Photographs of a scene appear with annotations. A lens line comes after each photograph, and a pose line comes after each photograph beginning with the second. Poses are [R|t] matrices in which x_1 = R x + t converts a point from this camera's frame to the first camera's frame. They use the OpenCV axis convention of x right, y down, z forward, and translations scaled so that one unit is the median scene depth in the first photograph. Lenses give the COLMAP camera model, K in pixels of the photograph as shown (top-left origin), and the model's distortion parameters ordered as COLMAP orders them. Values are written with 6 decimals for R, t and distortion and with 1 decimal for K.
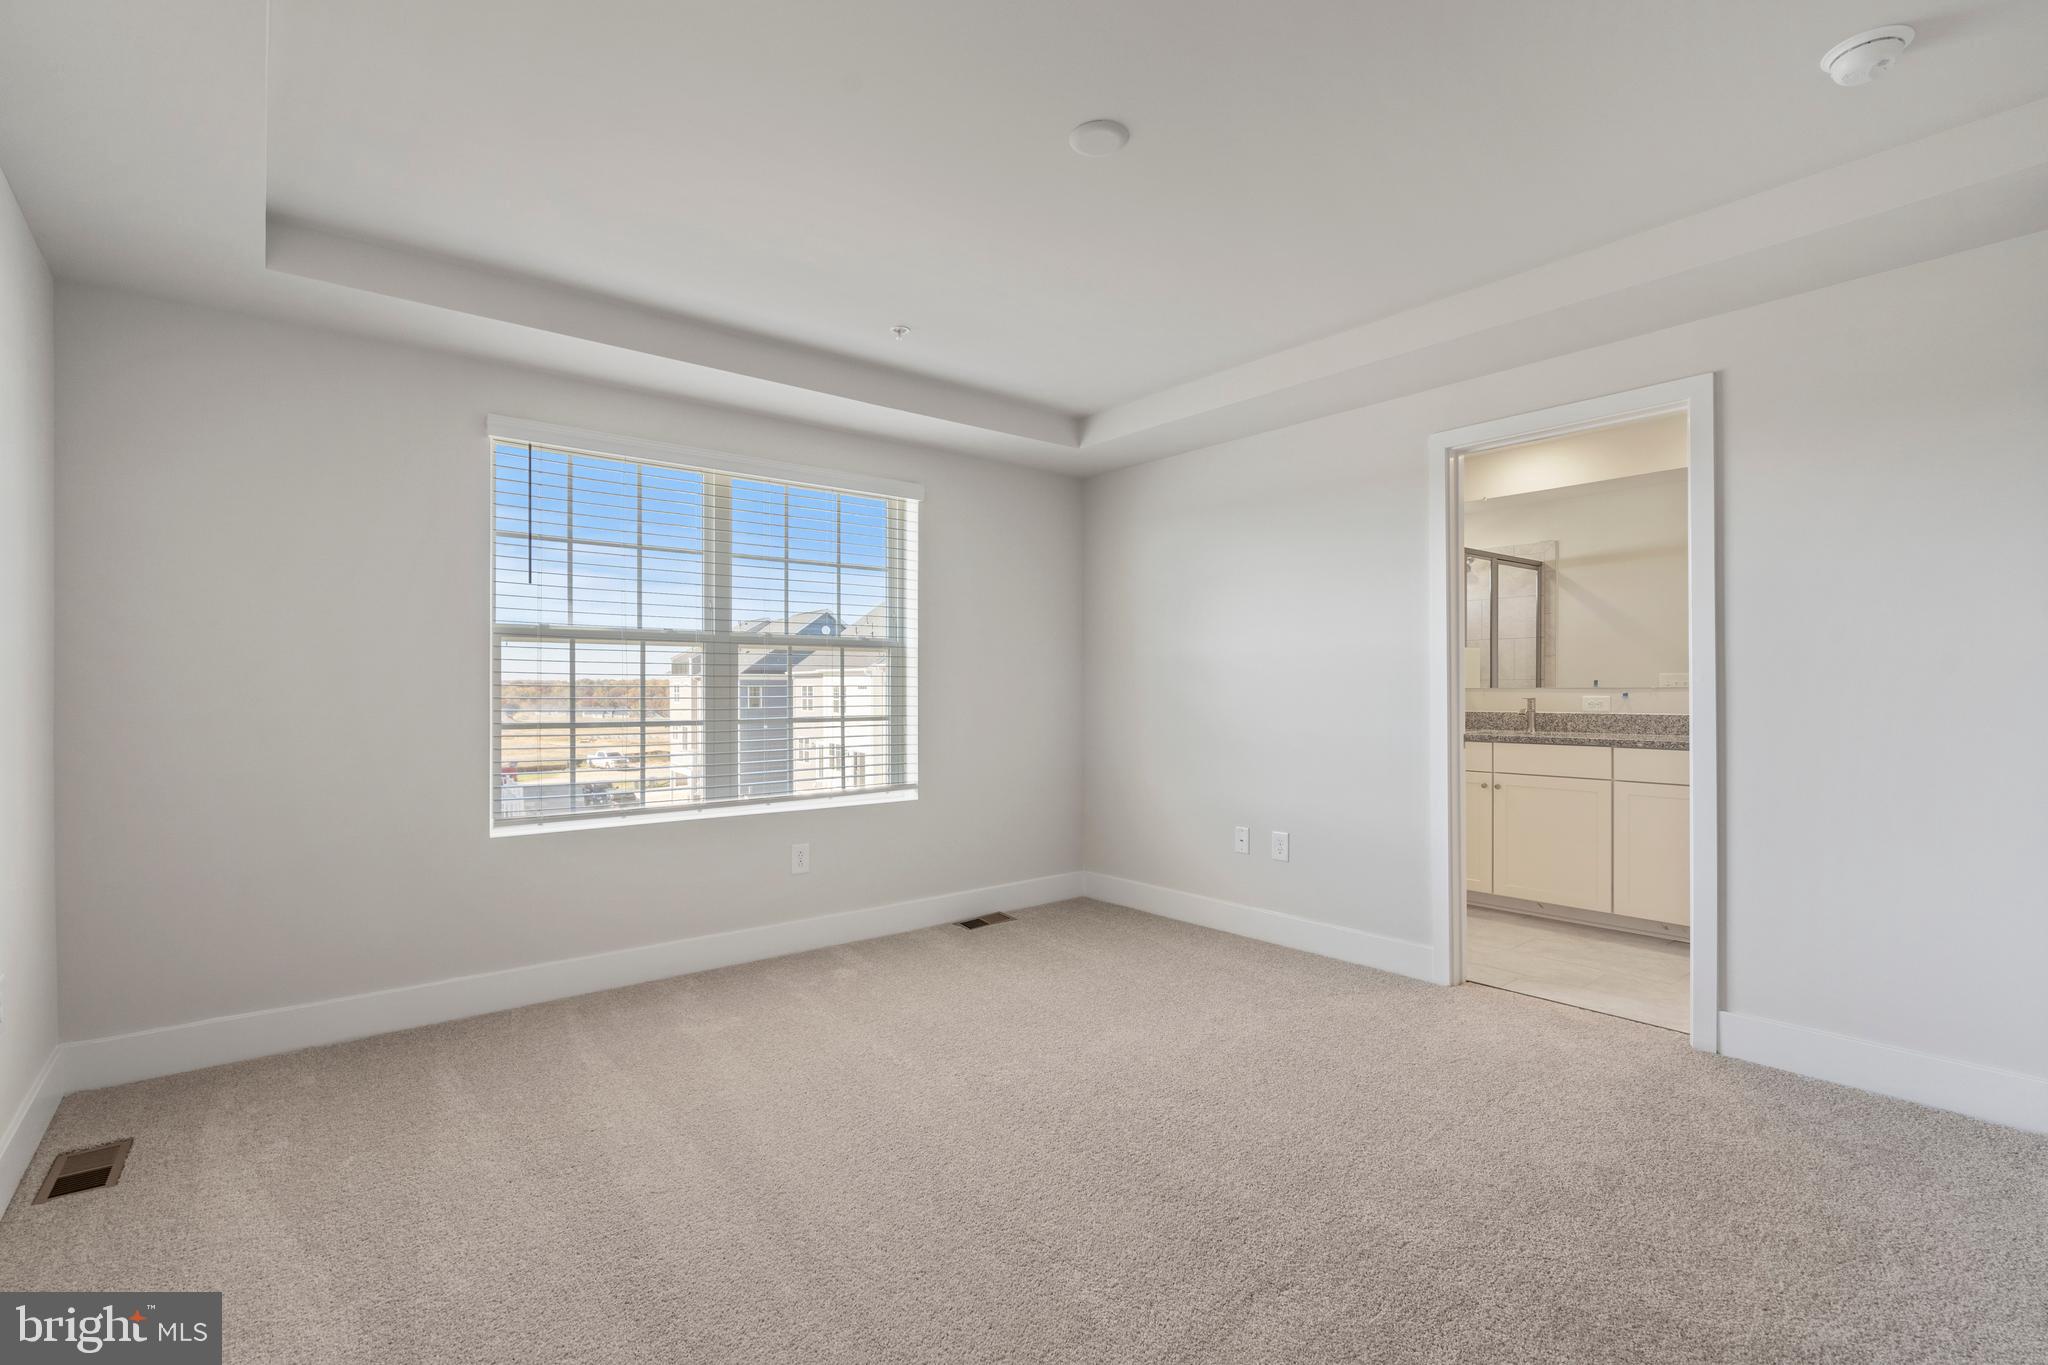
lens RADIAL K [[926.9, 0, 1017.8], [0, 926.9, 693.7], [0, 0, 1]] dist [0.000776, 0.000695]
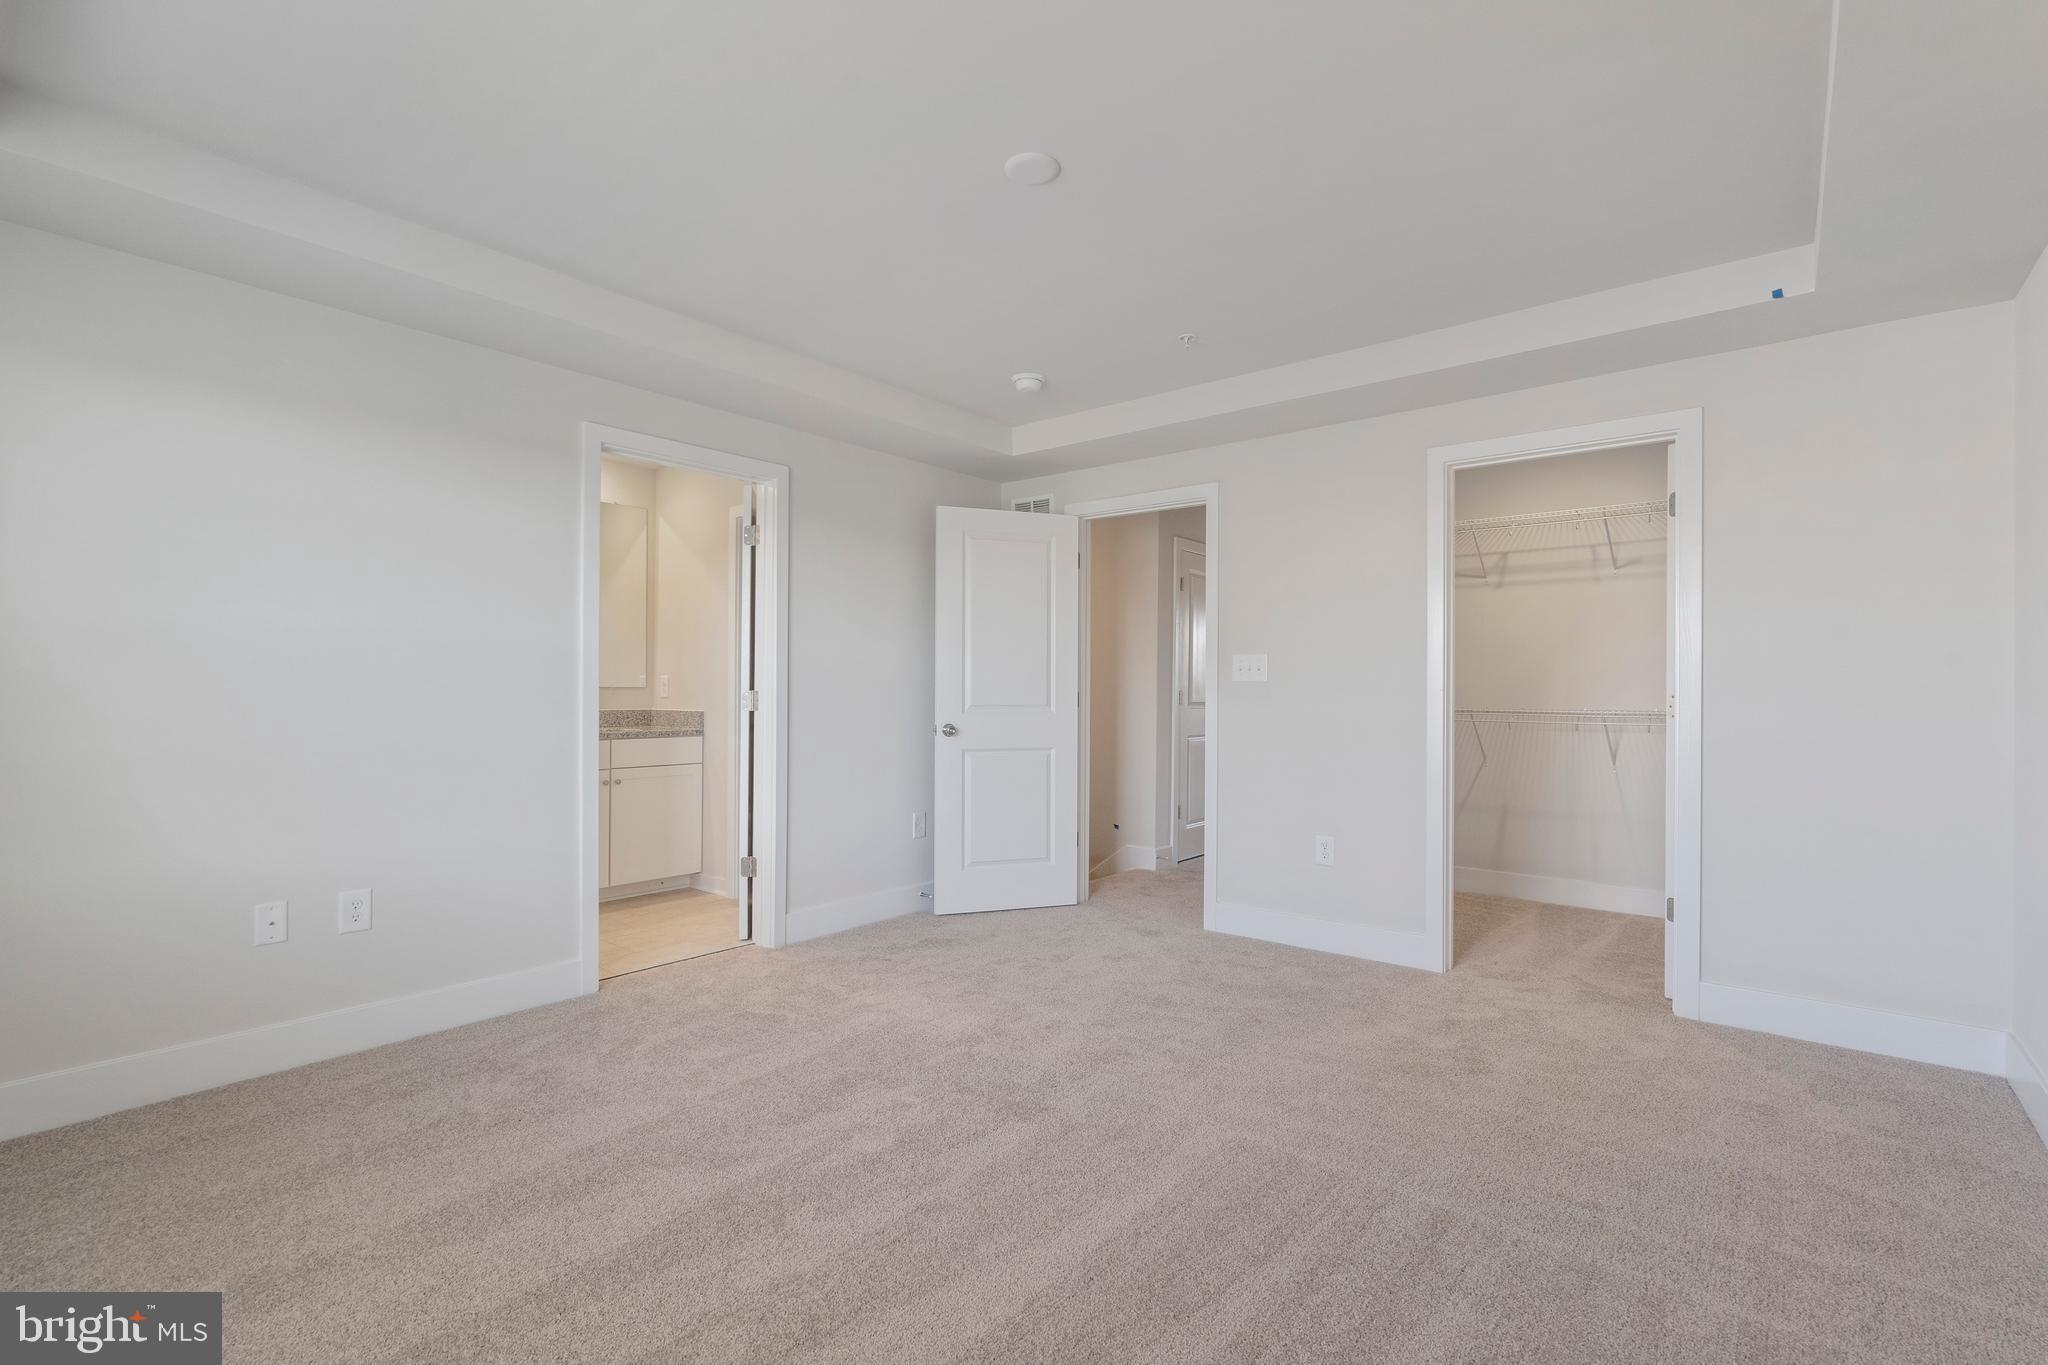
lens RADIAL K [[926.9, 0, 1017.8], [0, 926.9, 693.7], [0, 0, 1]] dist [0.000776, 0.000695]
pose [[-0.200225, -0.003630, 0.979743, -1.001986], [-0.000243, 0.999993, 0.003656, -0.003017], [-0.979750, 0.000494, -0.200225, 1.320315]]
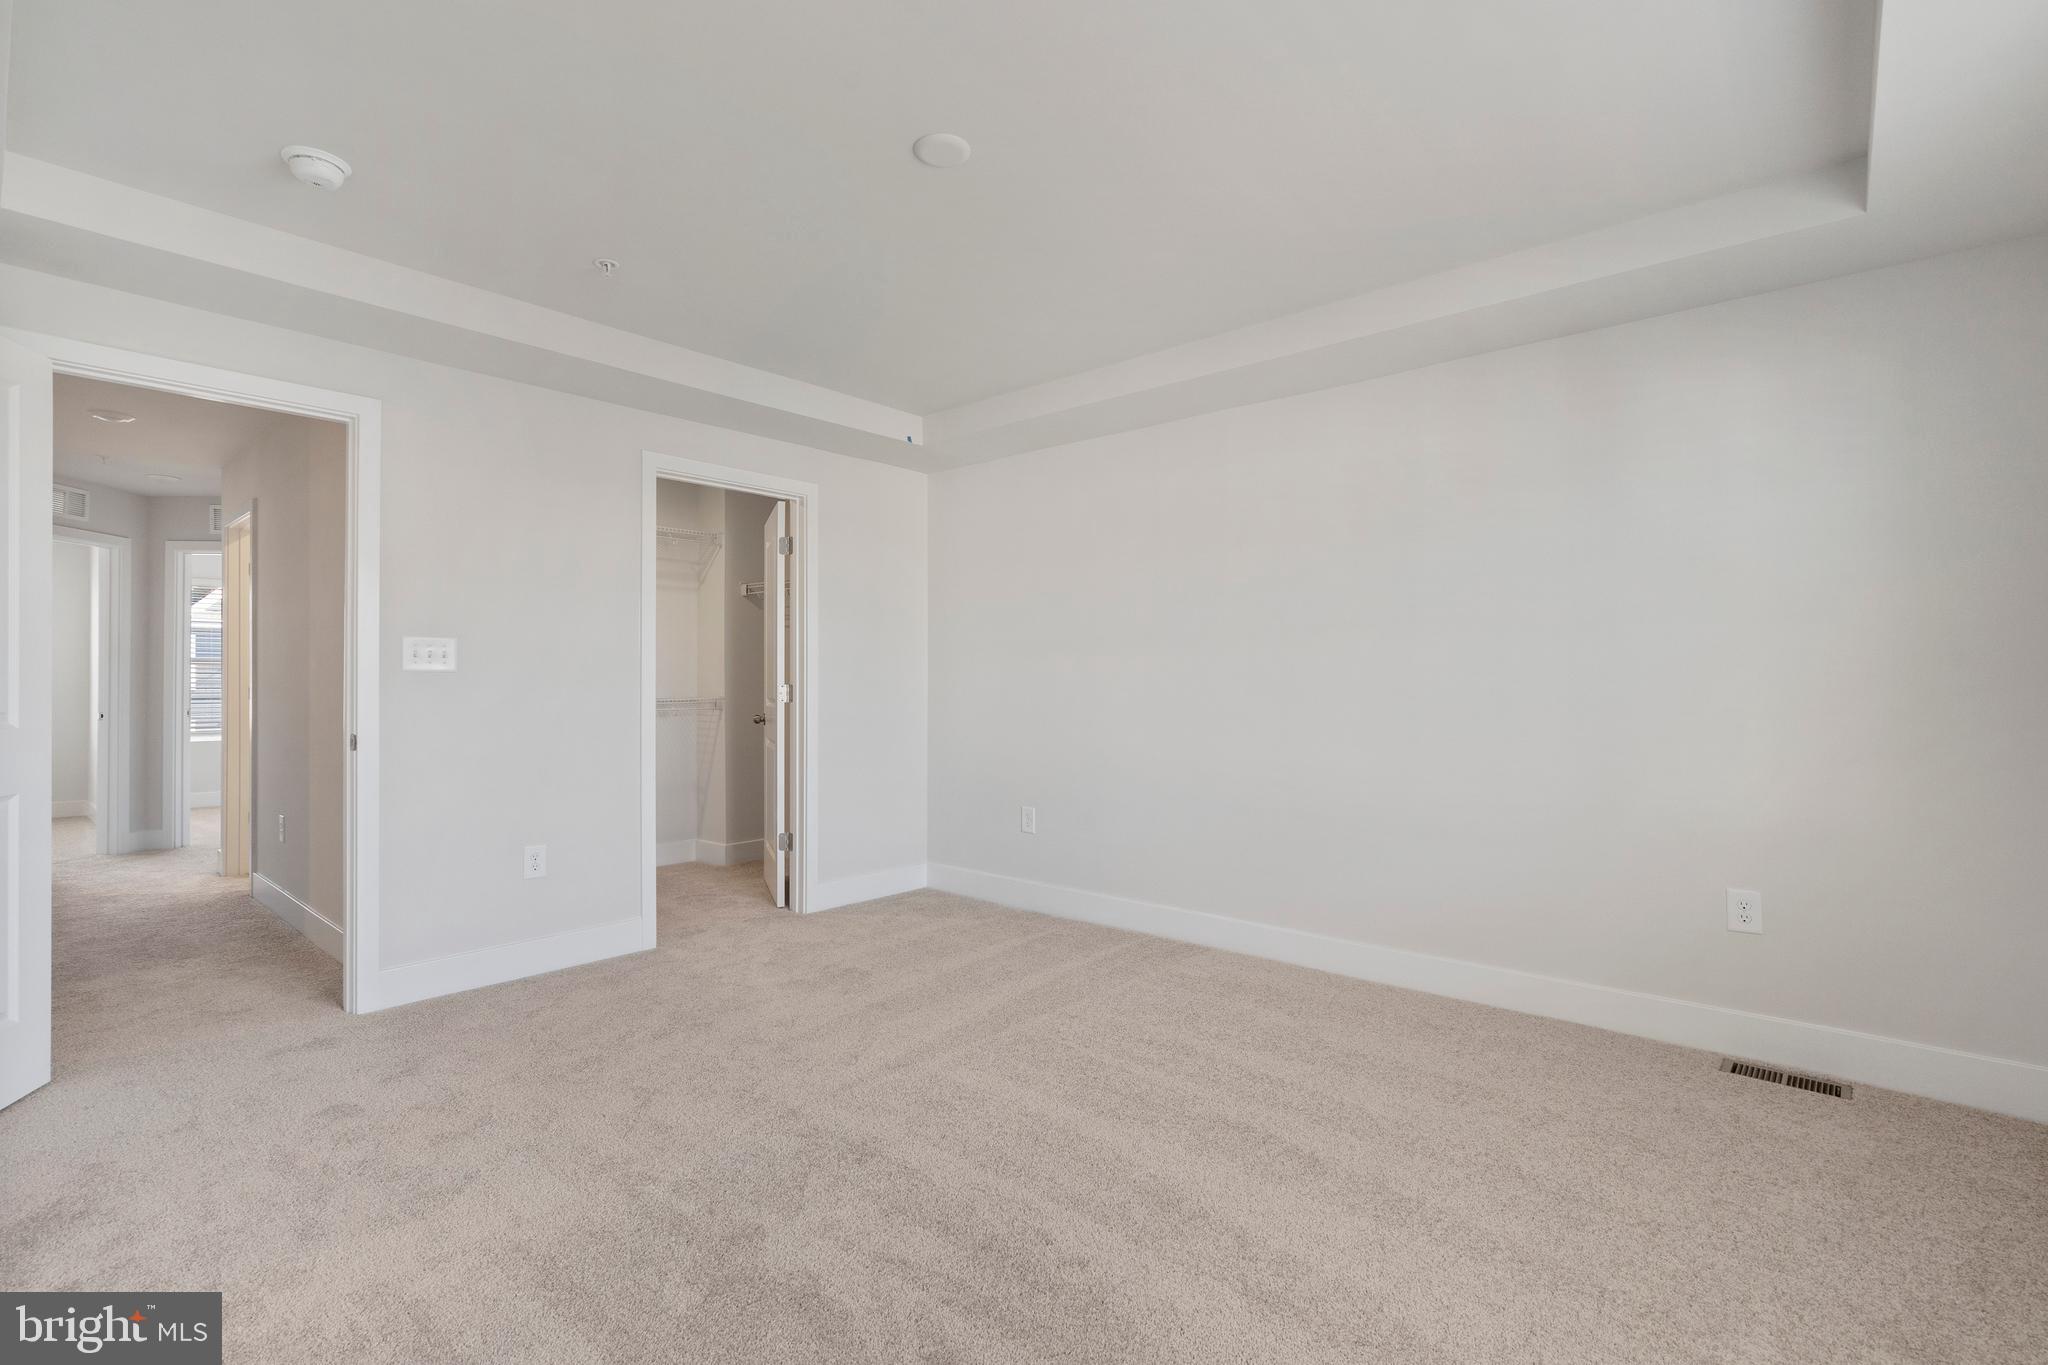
lens RADIAL K [[942.9, 0, 1024.0], [0, 942.9, 682.5], [0, 0, 1]] dist [0.001633, 0.000641]
pose [[-0.983981, 0.001351, -0.178268, -0.457880], [0.000219, 0.999980, 0.006368, -0.007938], [0.178273, 0.006227, -0.983961, 1.720893]]
